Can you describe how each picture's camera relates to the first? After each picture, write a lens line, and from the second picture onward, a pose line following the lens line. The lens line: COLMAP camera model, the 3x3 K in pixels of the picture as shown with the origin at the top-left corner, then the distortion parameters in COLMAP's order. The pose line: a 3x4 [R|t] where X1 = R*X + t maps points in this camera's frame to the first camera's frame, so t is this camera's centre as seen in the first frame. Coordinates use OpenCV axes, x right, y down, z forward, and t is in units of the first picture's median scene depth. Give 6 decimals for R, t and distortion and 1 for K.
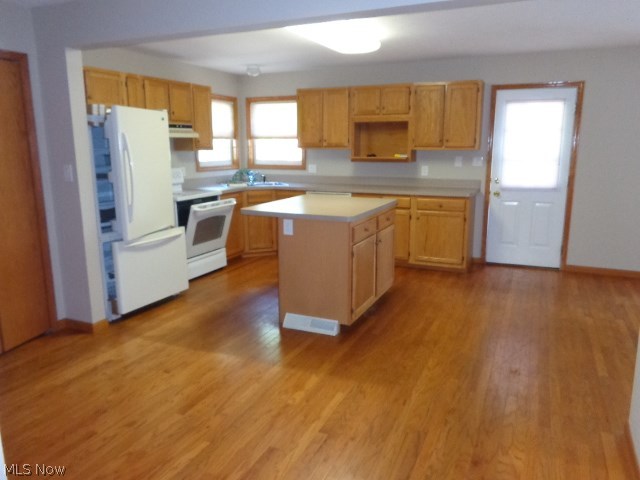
lens RADIAL K [[478.3, 0, 323.0], [0, 478.3, 239.6], [0, 0, 1]] dist [-0.000525, -0.000654]
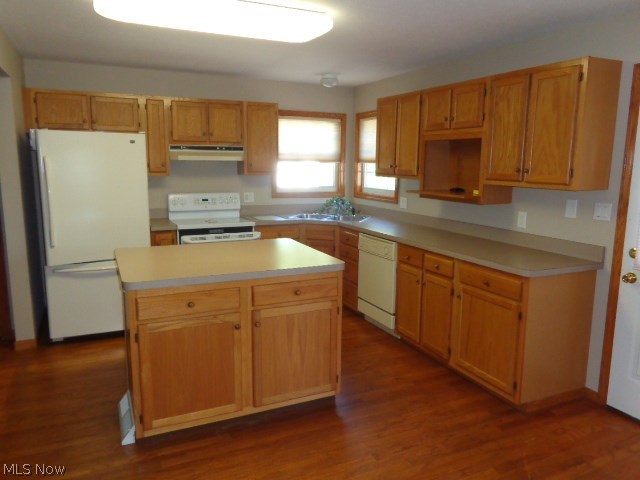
lens RADIAL K [[478.3, 0, 323.0], [0, 478.3, 239.6], [0, 0, 1]] dist [-0.000525, -0.000654]
pose [[0.762347, 0.116540, -0.636589, 0.432508], [-0.141296, 0.989895, 0.012010, -0.096590], [0.631555, 0.080792, 0.771110, 0.405365]]
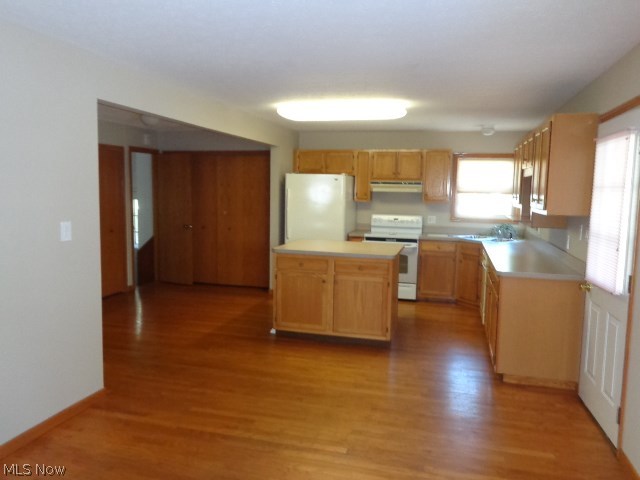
lens RADIAL K [[478.3, 0, 323.0], [0, 478.3, 239.6], [0, 0, 1]] dist [-0.000525, -0.000654]
pose [[0.165648, 0.108245, -0.980226, 0.899762], [-0.213246, 0.974374, 0.071563, -0.126510], [0.962854, 0.197175, 0.184486, 0.546891]]
